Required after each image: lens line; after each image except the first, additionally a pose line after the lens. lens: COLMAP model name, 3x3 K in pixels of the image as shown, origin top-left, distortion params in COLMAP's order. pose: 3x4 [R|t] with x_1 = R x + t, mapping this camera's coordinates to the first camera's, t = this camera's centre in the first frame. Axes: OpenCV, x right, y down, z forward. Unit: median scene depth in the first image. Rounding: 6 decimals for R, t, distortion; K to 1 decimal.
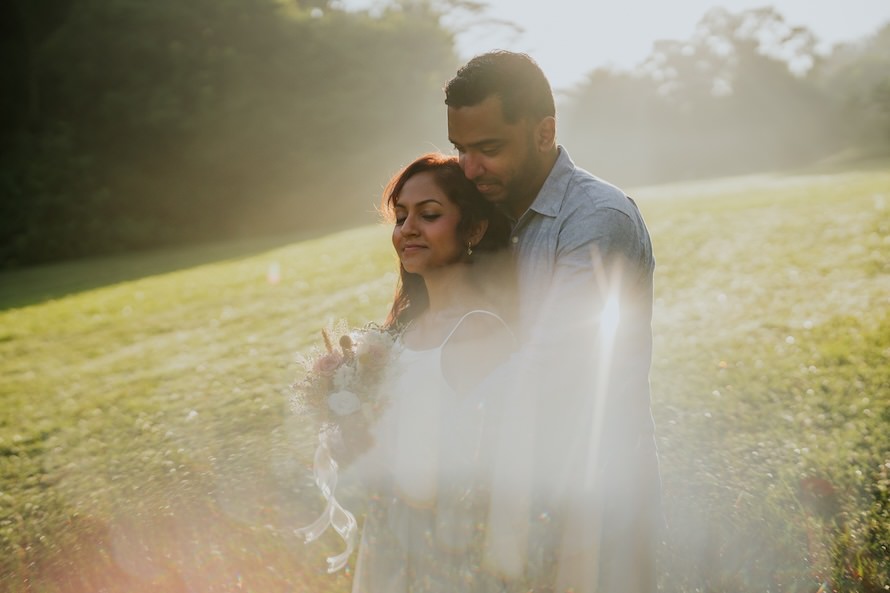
lens RADIAL K [[1249.8, 0, 443.6], [0, 1249.8, 361.2], [0, 0, 1]] dist [-0.138877, 0.689930]
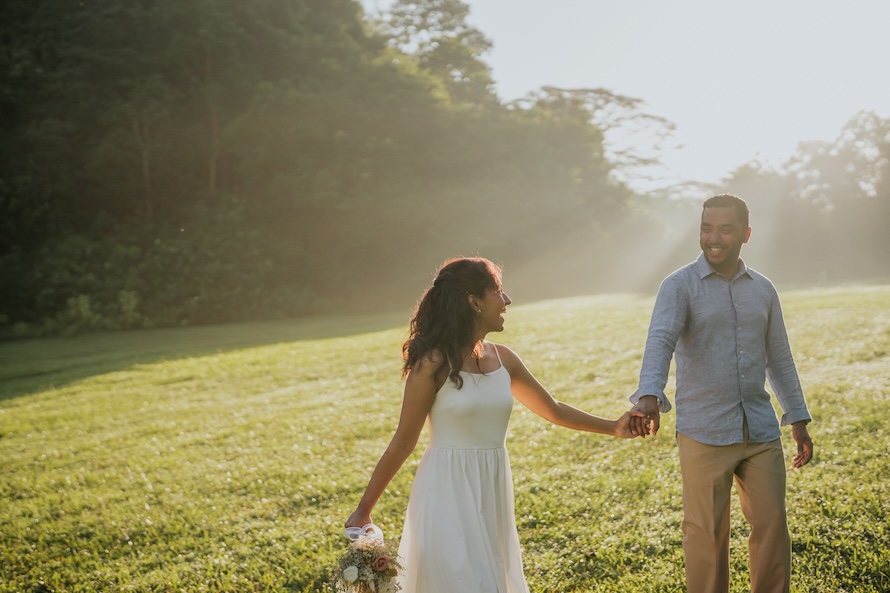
lens RADIAL K [[1225.1, 0, 445.0], [0, 1225.1, 296.5], [0, 0, 1]] dist [-0.133967, 0.884685]
pose [[0.991721, 0.054033, -0.116488, 0.054531], [-0.067216, 0.991388, -0.112390, 0.024525], [0.109412, 0.119289, 0.986813, -0.240921]]
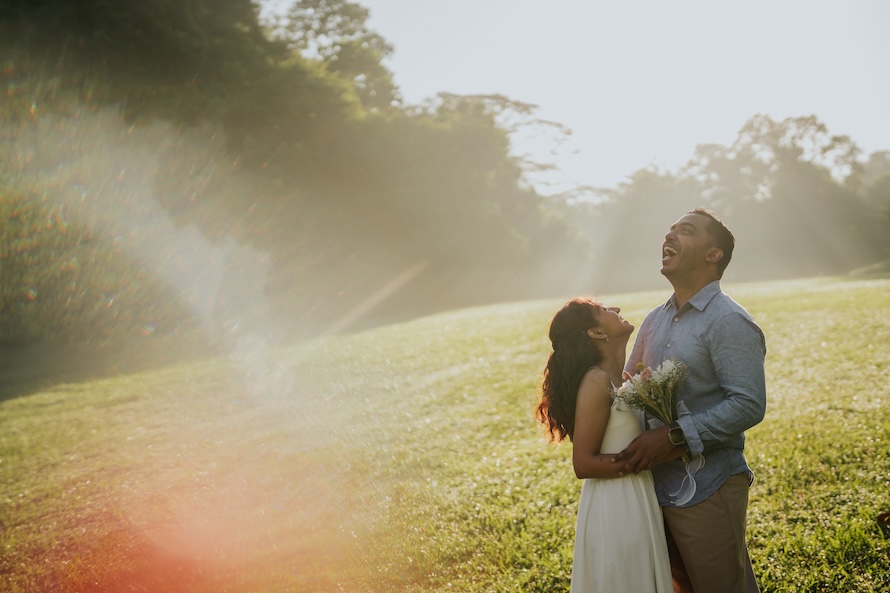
lens RADIAL K [[1232.8, 0, 445.0], [0, 1232.8, 296.5], [0, 0, 1]] dist [-0.108356, 0.844659]
pose [[0.998832, 0.034491, -0.033850, -0.051612], [-0.038424, 0.991613, -0.123398, 0.017429], [0.029310, 0.124554, 0.991780, -0.131498]]
